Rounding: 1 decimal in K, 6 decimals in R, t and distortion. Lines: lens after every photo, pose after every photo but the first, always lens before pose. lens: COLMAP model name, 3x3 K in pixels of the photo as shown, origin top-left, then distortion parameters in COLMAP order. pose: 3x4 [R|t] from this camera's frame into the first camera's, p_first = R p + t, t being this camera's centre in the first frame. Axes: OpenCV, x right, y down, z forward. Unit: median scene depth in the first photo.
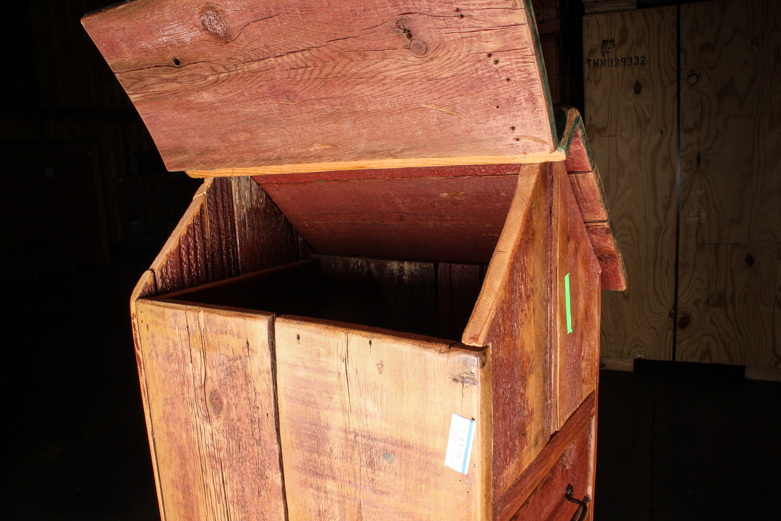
lens RADIAL K [[637.2, 0, 389.4], [0, 637.2, 258.1], [0, 0, 1]] dist [-0.105566, 0.018500]
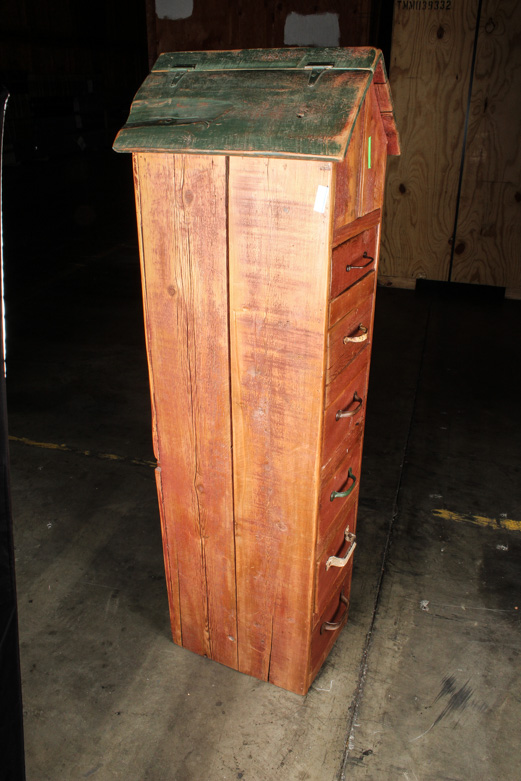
lens RADIAL K [[663.5, 0, 265.5], [0, 663.5, 390.9], [0, 0, 1]] dist [-0.156092, 0.135211]
pose [[0.990912, 0.000110, 0.134508, -0.078065], [-0.036147, 0.963432, 0.265504, 0.065199], [-0.129560, -0.267954, 0.954681, -0.273613]]
